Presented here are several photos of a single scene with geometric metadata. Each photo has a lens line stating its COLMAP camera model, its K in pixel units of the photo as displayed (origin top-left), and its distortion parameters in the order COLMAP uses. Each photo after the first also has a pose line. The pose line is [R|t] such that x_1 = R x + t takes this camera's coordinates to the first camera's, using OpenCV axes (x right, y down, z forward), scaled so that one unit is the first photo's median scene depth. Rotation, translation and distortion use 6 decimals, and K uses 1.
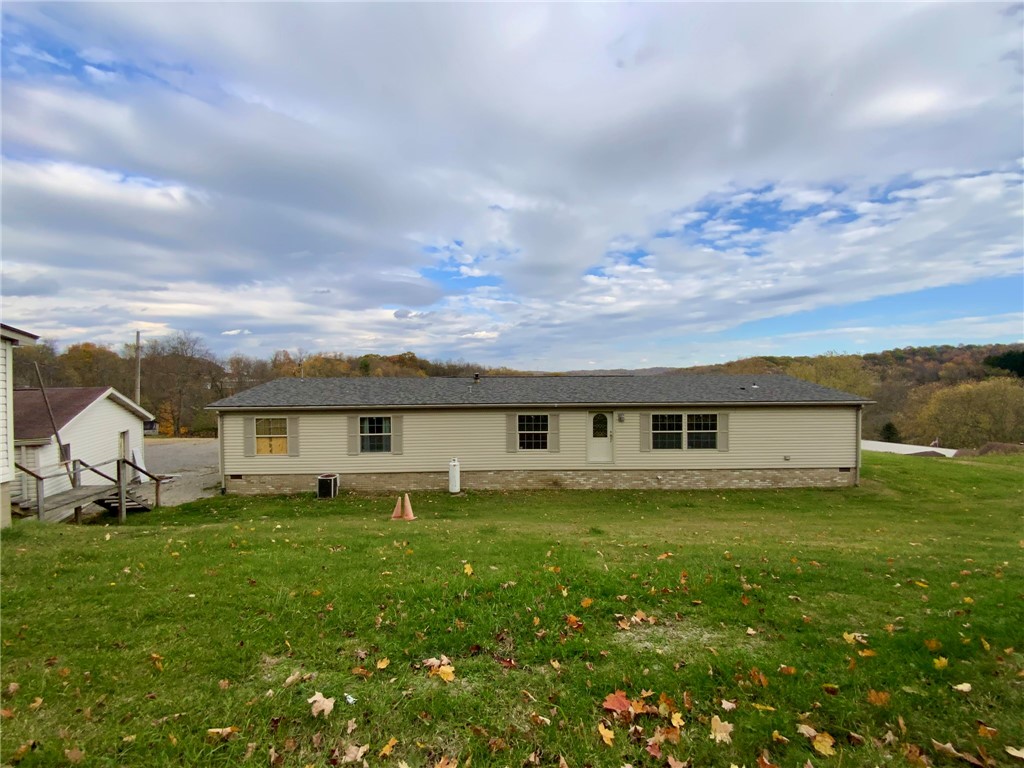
lens RADIAL K [[419.7, 0, 512.0], [0, 419.7, 384.0], [0, 0, 1]] dist [-0.002448, -0.000582]
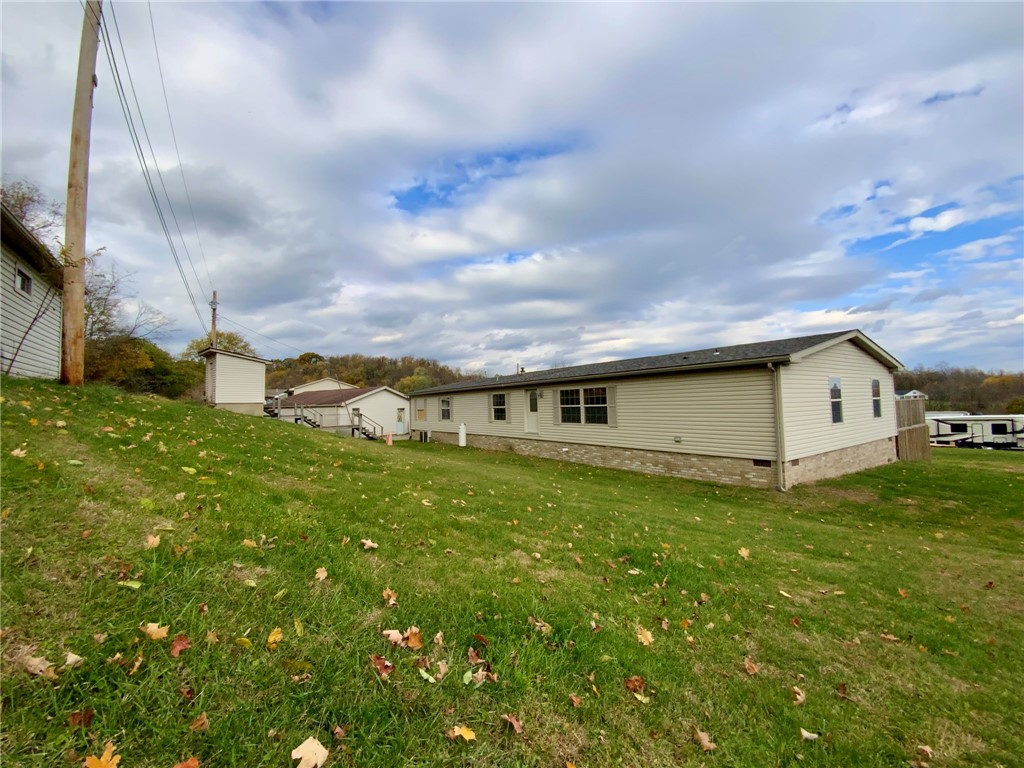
lens RADIAL K [[410.4, 0, 512.0], [0, 410.4, 384.0], [0, 0, 1]] dist [0.033734, -0.021925]
pose [[0.555413, -0.051362, -0.829987, 1.126770], [0.041066, 0.998567, -0.034314, 0.087919], [0.830560, -0.015026, 0.556726, 0.320373]]
